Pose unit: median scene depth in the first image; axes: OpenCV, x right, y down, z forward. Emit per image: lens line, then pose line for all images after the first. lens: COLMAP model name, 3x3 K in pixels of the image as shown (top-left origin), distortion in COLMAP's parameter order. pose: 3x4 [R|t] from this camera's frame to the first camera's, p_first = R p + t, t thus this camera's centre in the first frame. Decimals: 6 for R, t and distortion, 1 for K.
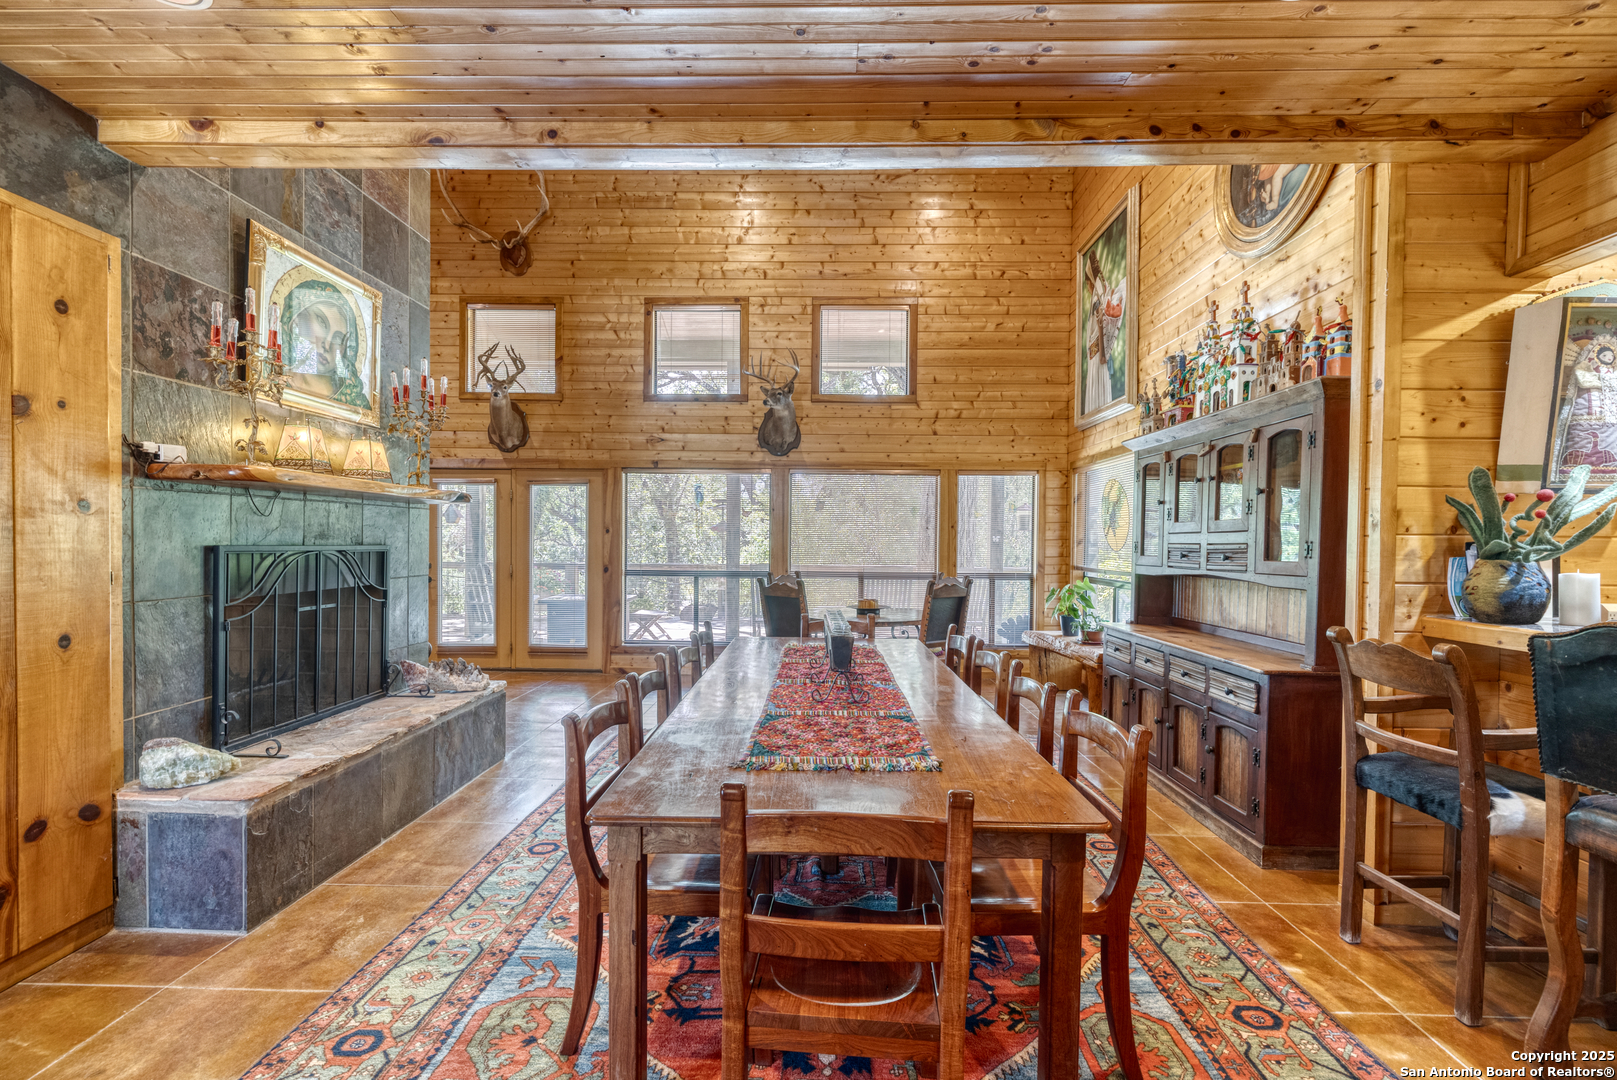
lens RADIAL K [[698.3, 0, 805.8], [0, 698.3, 553.6], [0, 0, 1]] dist [-0.001020, 0.000341]
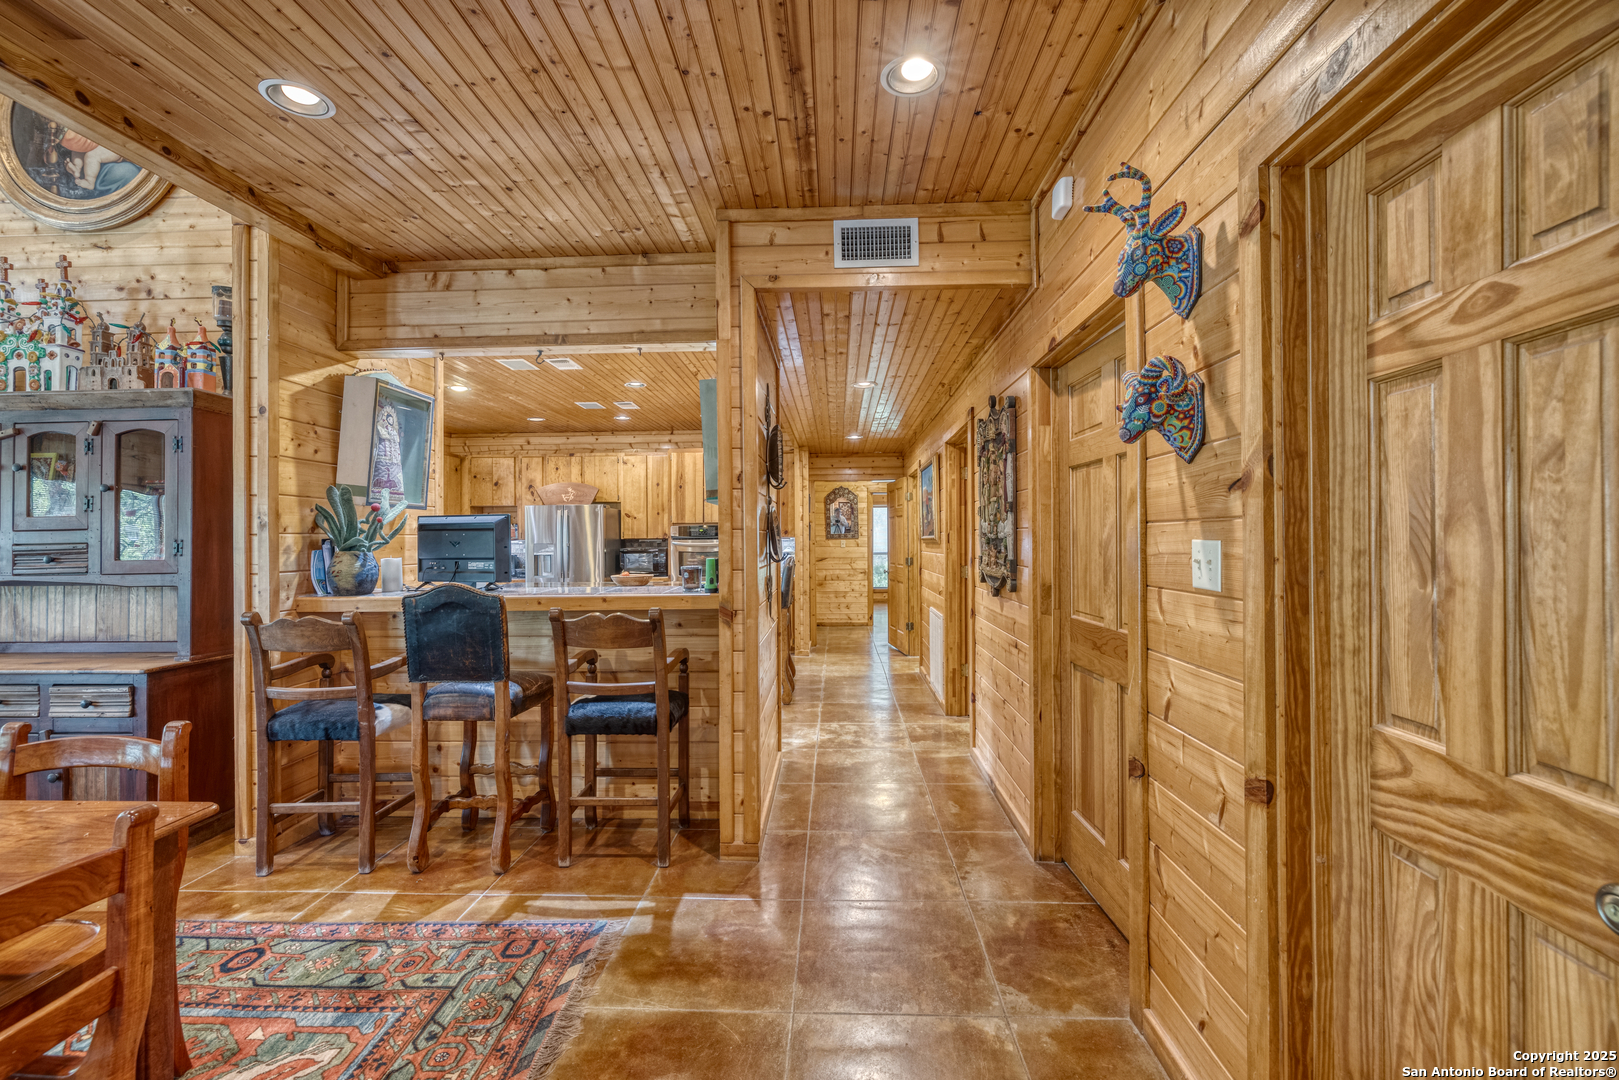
lens RADIAL K [[699.2, 0, 803.5], [0, 699.2, 534.5], [0, 0, 1]] dist [-0.001020, 0.000341]
pose [[0.023237, -0.004480, 0.999720, -0.378336], [0.028165, 0.999596, 0.003824, -0.003809], [-0.999333, 0.028068, 0.023354, 0.035673]]
